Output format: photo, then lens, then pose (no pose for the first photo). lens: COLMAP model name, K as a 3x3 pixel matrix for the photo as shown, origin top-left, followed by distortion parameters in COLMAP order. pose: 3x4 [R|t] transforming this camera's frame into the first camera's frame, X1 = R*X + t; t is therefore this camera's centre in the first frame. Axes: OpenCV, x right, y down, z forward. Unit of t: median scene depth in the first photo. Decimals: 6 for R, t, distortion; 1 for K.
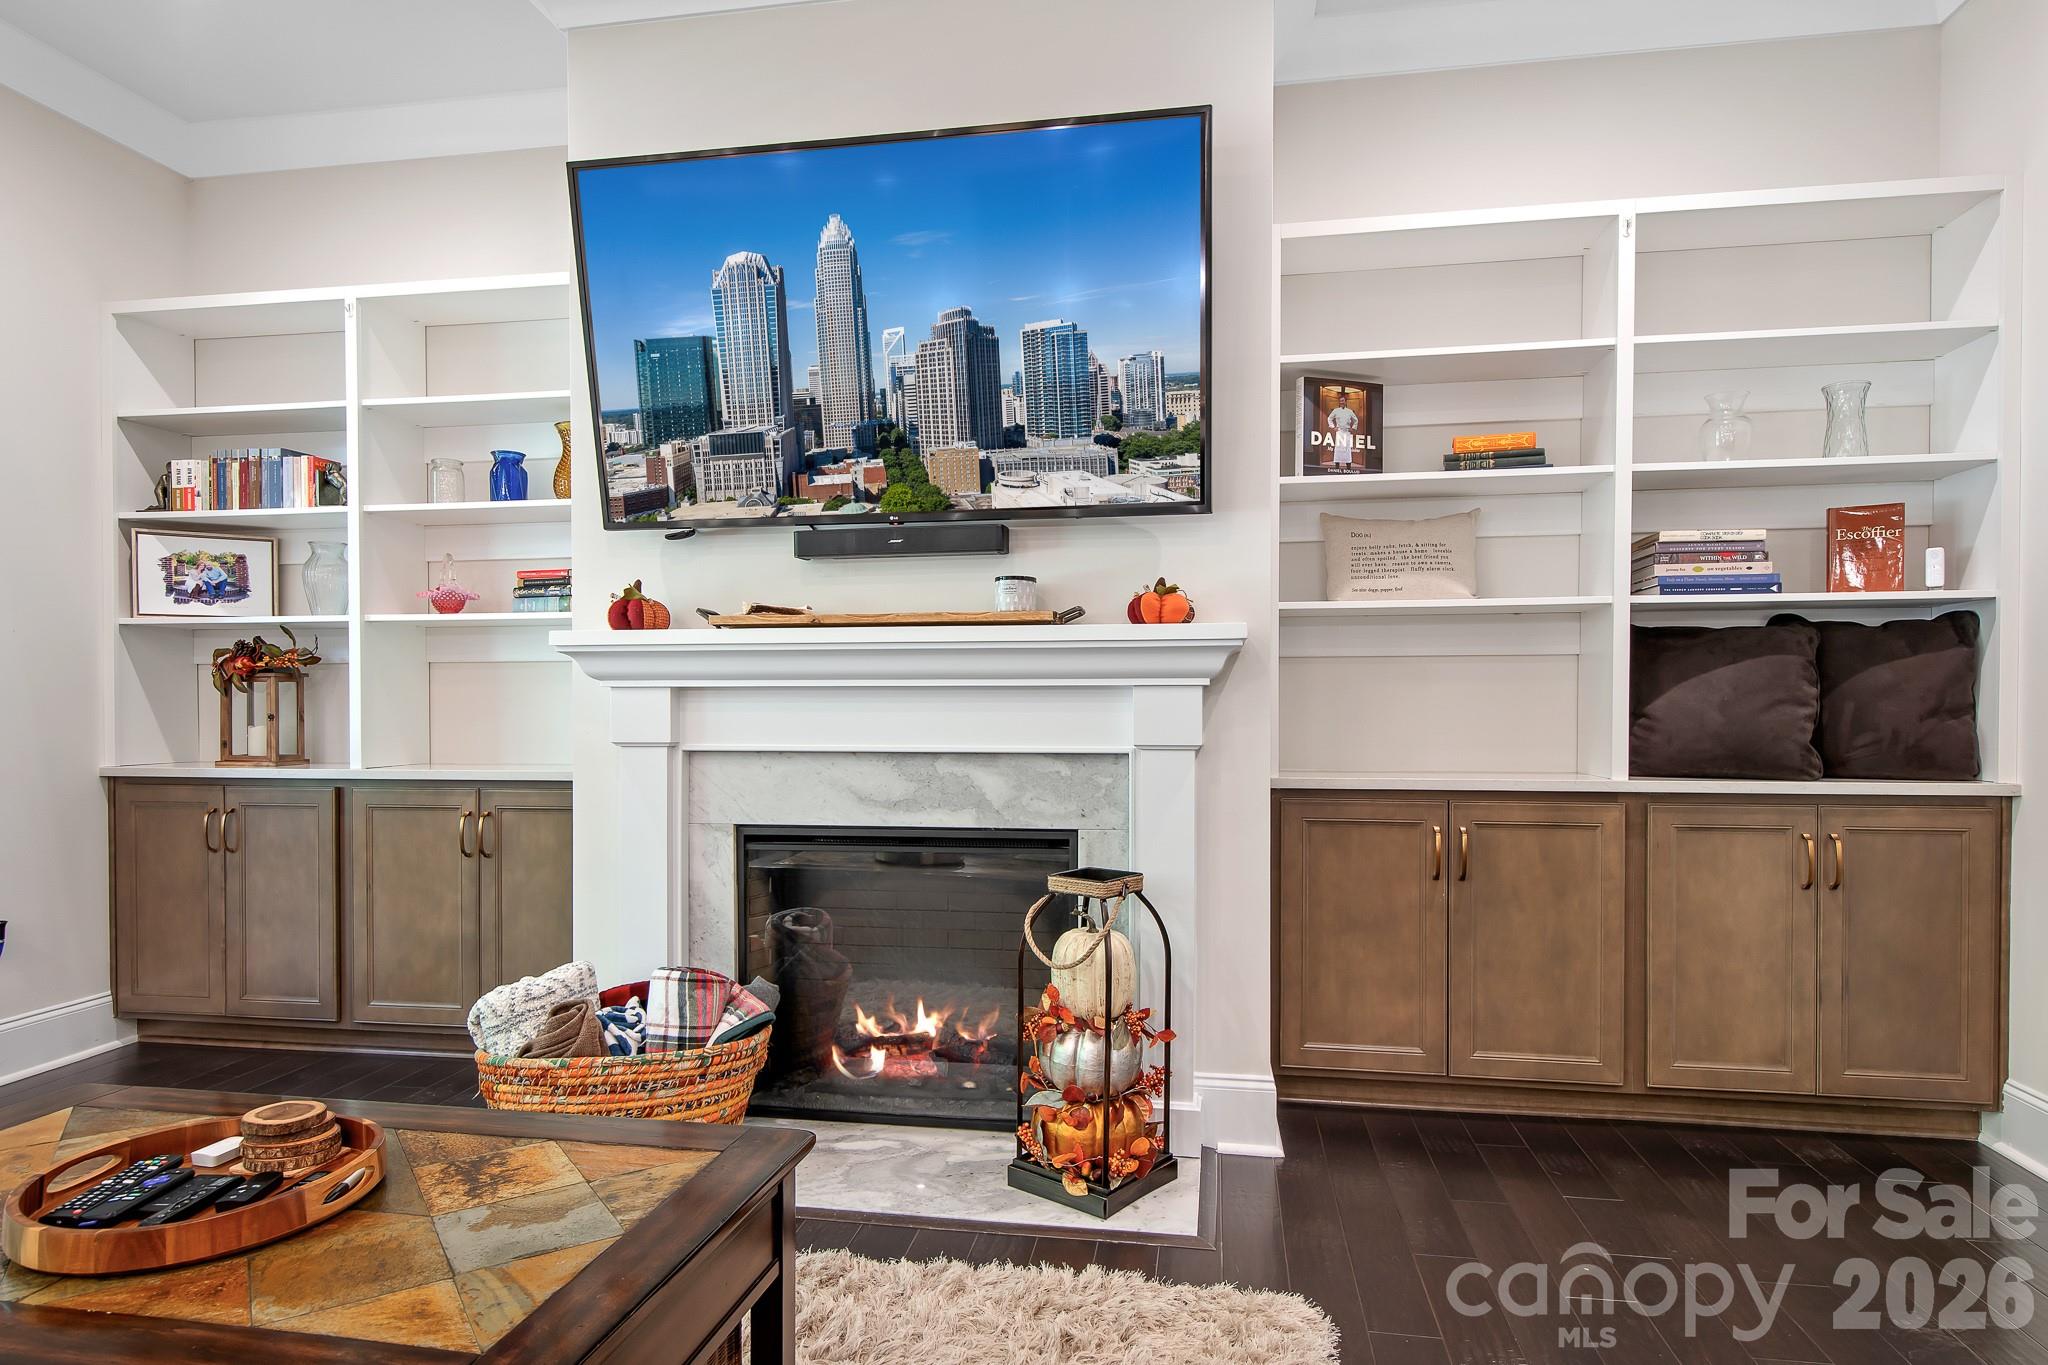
lens RADIAL K [[1095.0, 0, 1019.2], [0, 1095.0, 709.7], [0, 0, 1]] dist [0.015658, -0.000280]
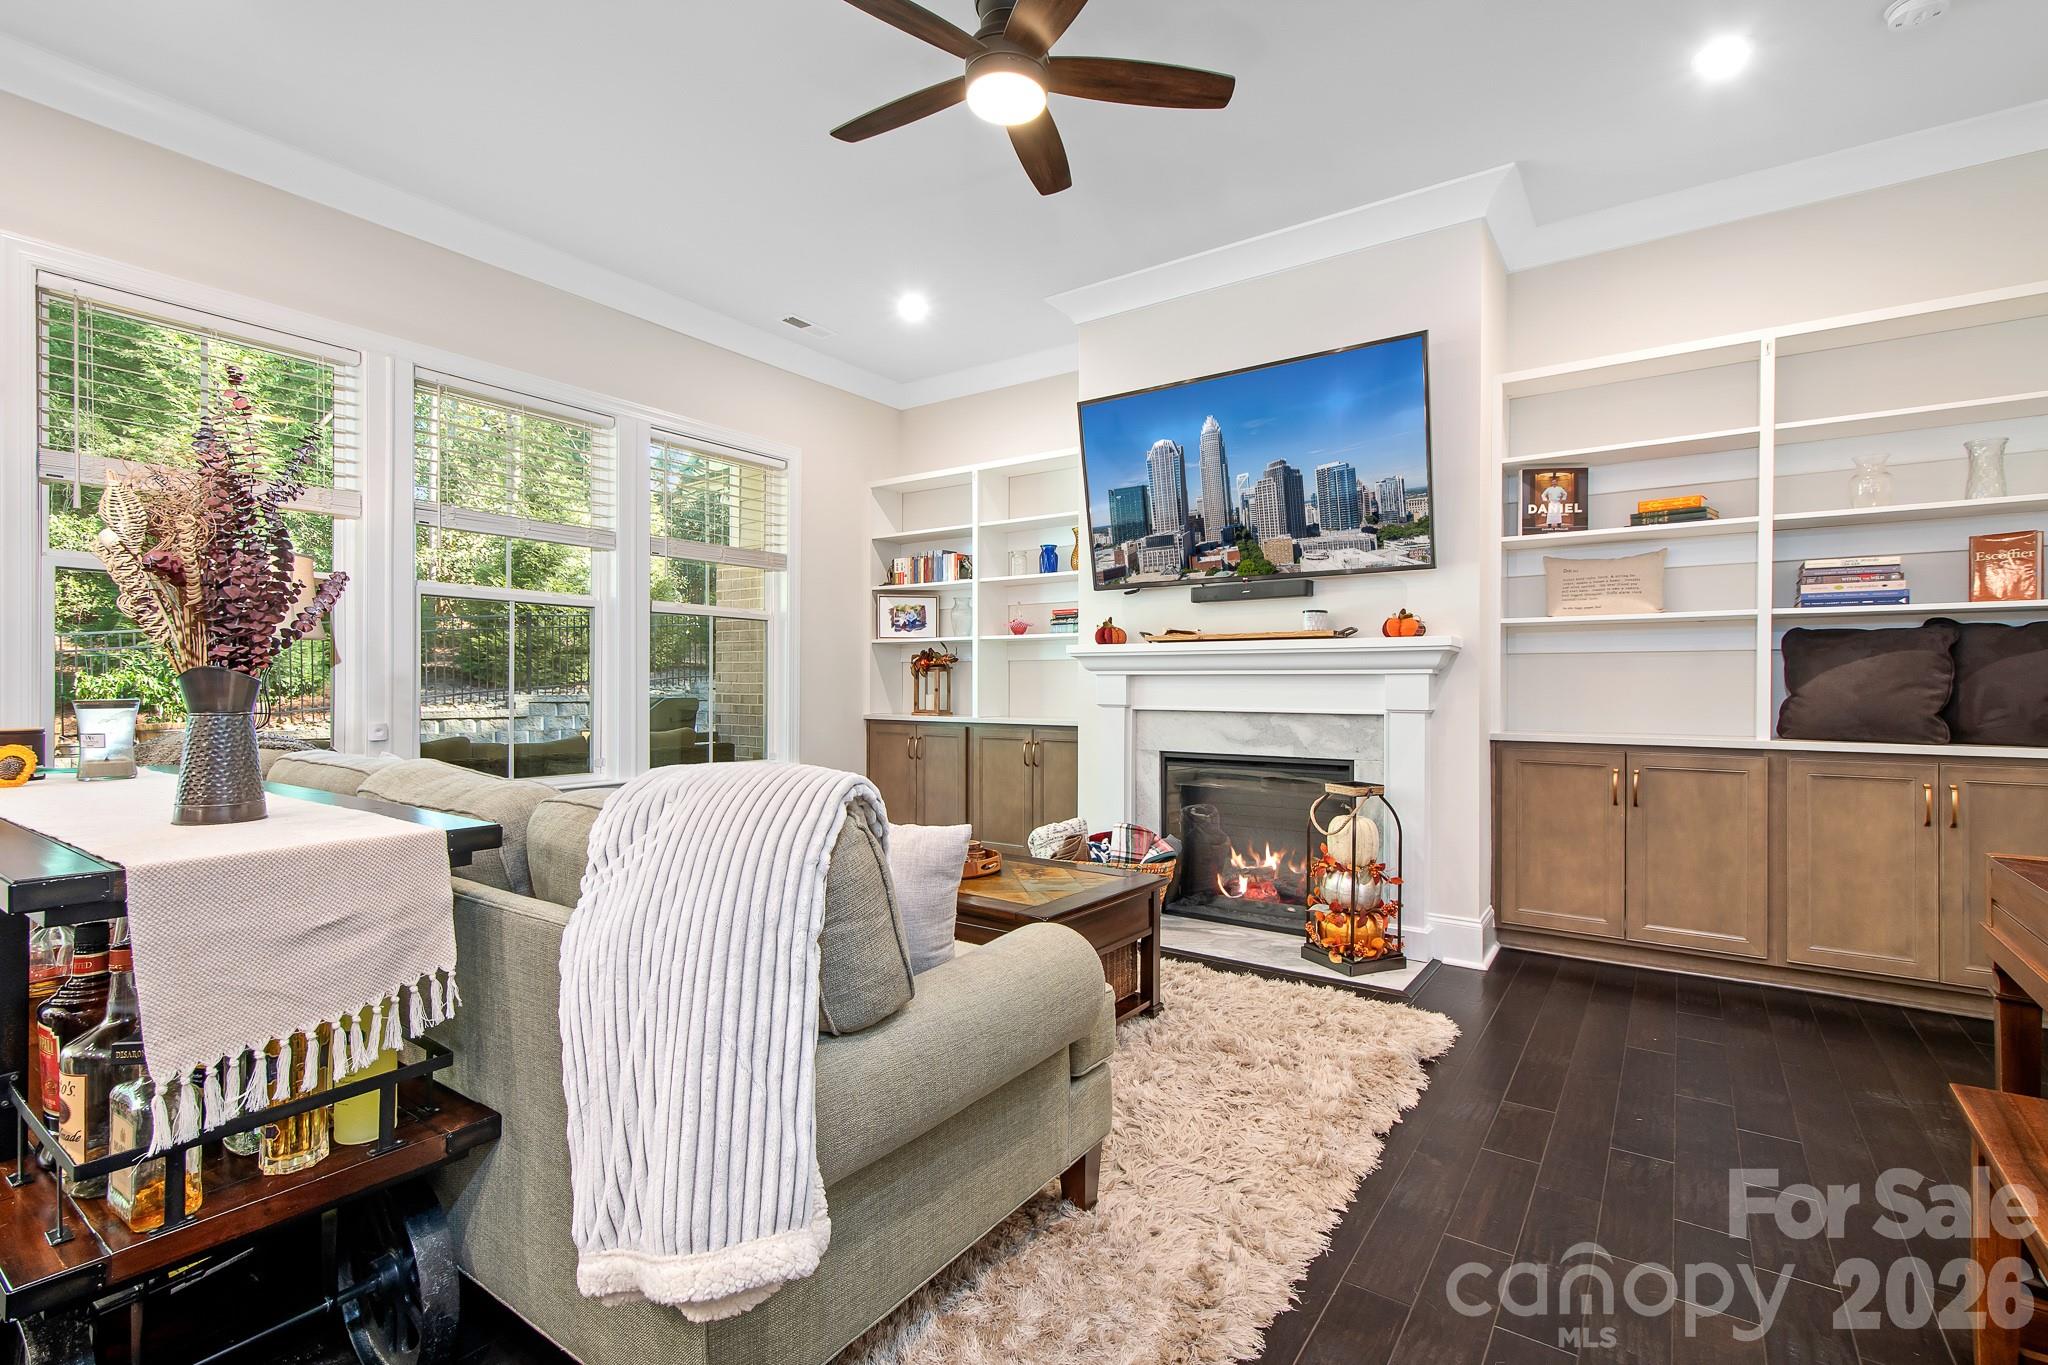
lens RADIAL K [[925.6, 0, 1054.7], [0, 925.6, 681.4], [0, 0, 1]] dist [0.028091, 0.000045]
pose [[0.908302, 0.002237, -0.418309, 0.224347], [-0.004899, 0.999974, -0.005289, -0.000808], [0.418286, 0.006853, 0.908289, -0.464517]]
